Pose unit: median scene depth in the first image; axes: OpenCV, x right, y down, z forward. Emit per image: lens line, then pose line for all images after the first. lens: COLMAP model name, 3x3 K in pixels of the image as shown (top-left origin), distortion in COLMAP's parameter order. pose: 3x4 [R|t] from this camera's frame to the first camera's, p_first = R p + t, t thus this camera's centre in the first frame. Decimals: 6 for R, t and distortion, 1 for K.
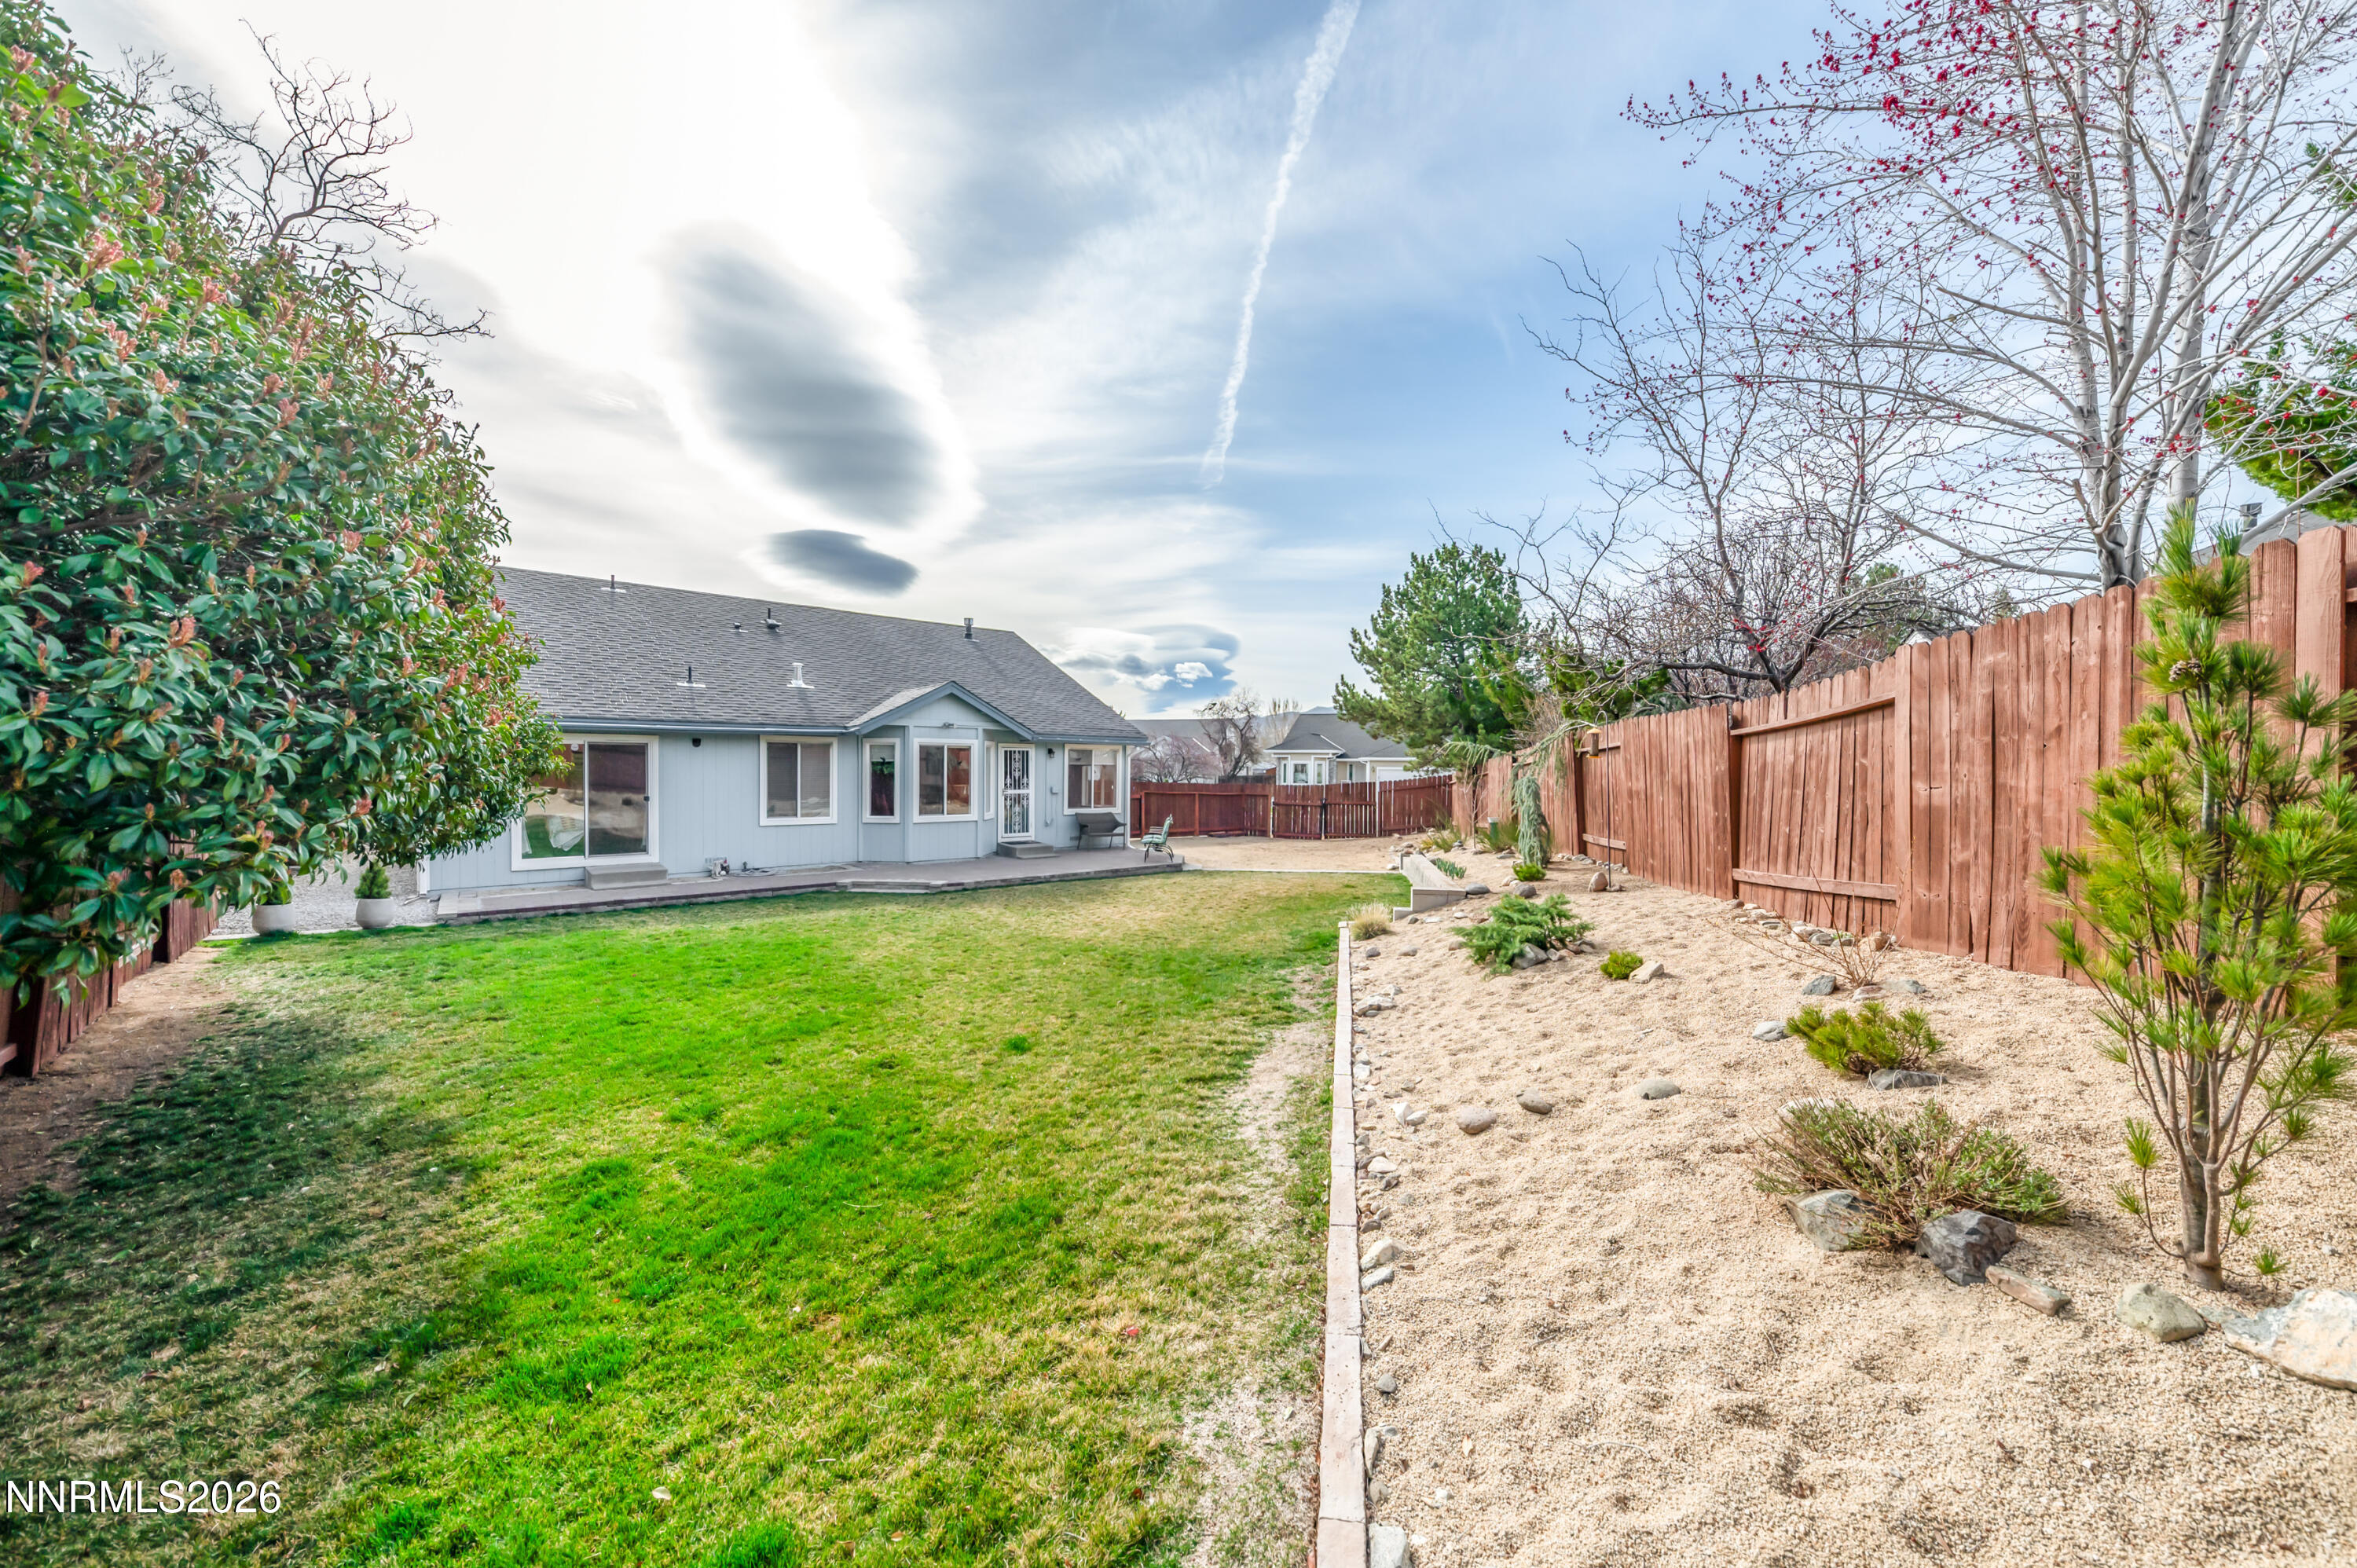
lens RADIAL K [[865.5, 0, 1182.2], [0, 865.5, 765.9], [0, 0, 1]] dist [0.001200, -0.000312]
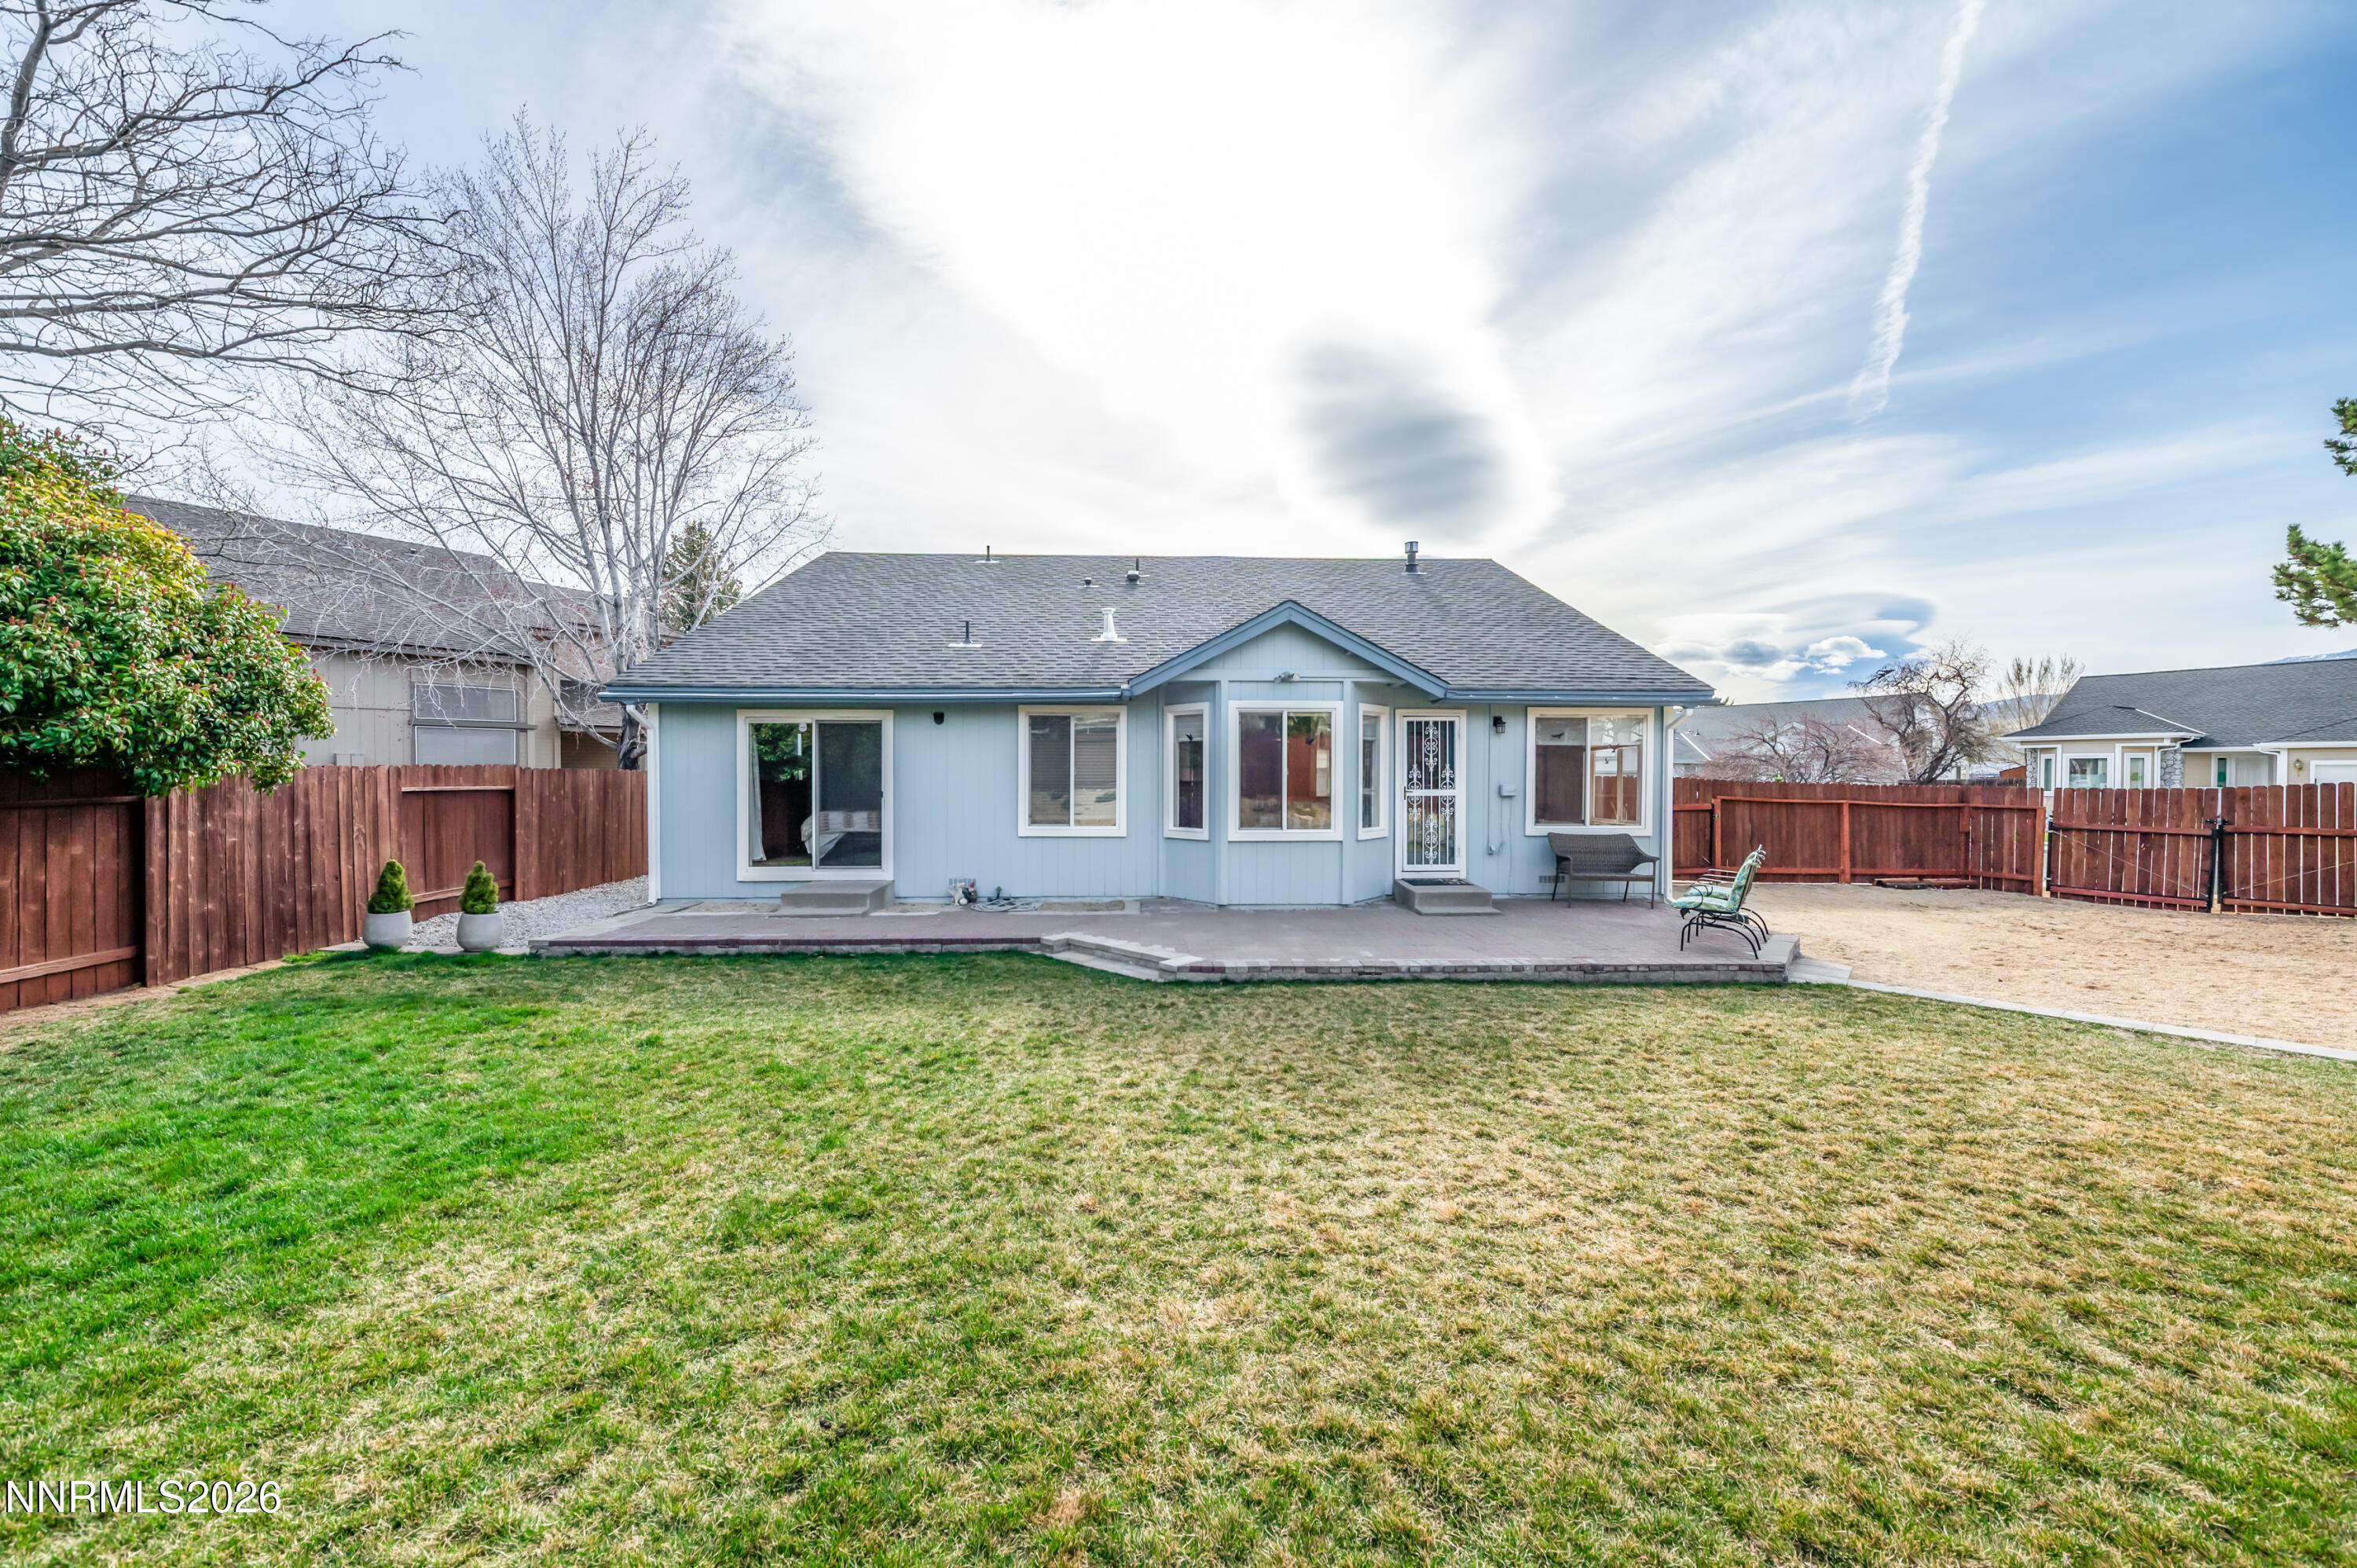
lens RADIAL K [[804.9, 0, 1193.4], [0, 804.9, 742.8], [0, 0, 1]] dist [0.000560, -0.000076]
pose [[0.780676, -0.033071, -0.624061, 0.018178], [0.004834, 0.998889, -0.046887, 0.019407], [0.624918, 0.033587, 0.779968, 0.442207]]
